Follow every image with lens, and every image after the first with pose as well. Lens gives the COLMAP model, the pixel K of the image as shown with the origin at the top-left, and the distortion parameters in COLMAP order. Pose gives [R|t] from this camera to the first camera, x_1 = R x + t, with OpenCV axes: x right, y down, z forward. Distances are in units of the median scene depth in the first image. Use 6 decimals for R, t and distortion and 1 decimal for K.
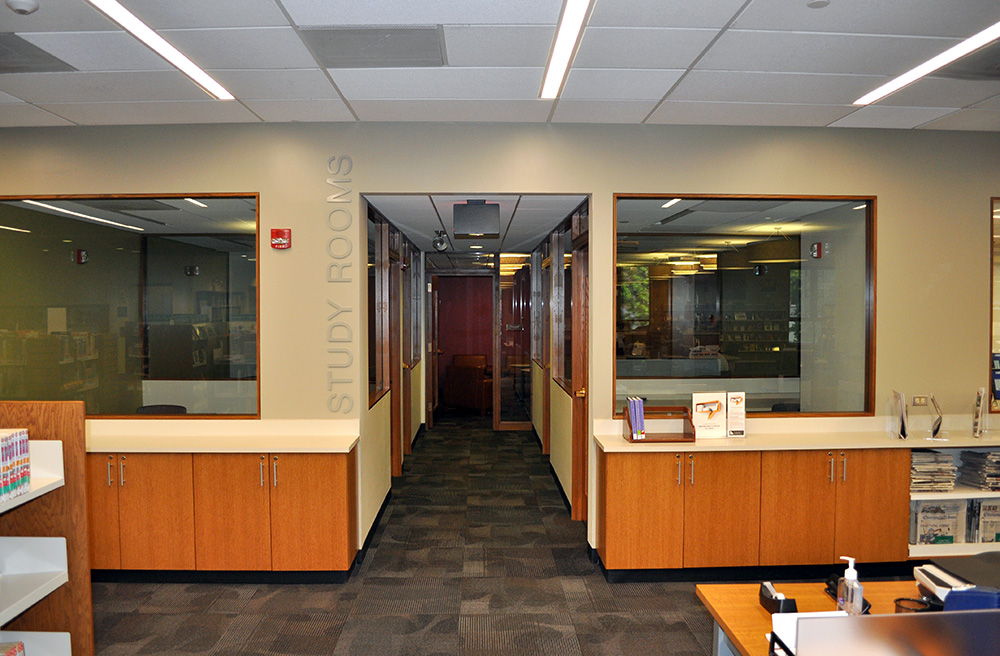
lens RADIAL K [[810.3, 0, 500.0], [0, 810.3, 328.0], [0, 0, 1]] dist [-0.003715, -0.002077]
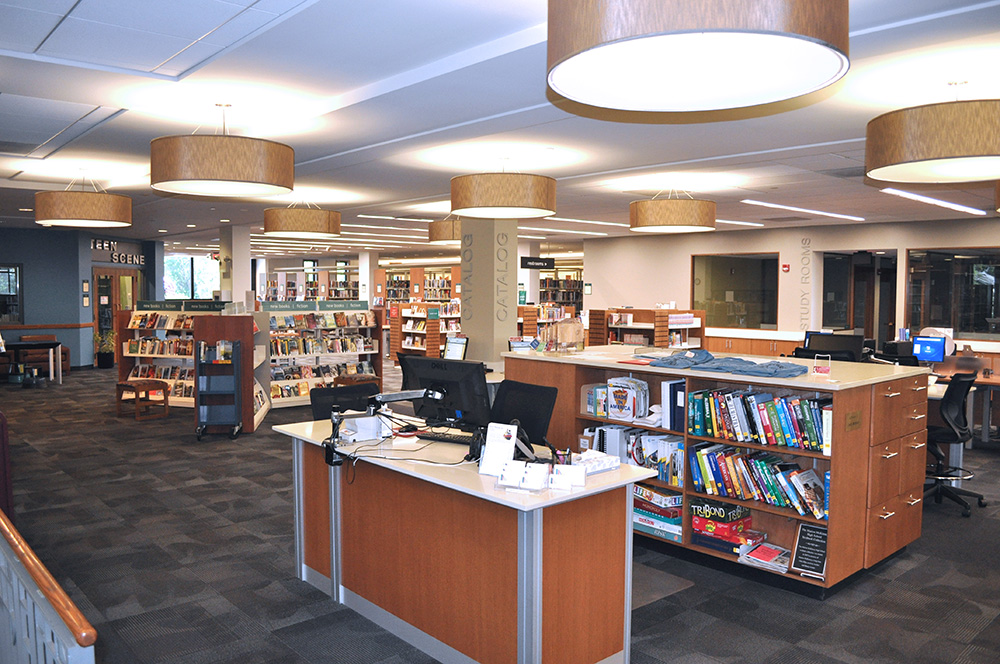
lens RADIAL K [[762.1, 0, 500.0], [0, 762.1, 332.0], [0, 0, 1]] dist [-0.003818, -0.000722]
pose [[0.652266, 0.046565, -0.756559, 1.109922], [-0.025005, 0.998890, 0.039922, 0.032745], [0.757578, -0.007123, 0.652706, -1.511887]]
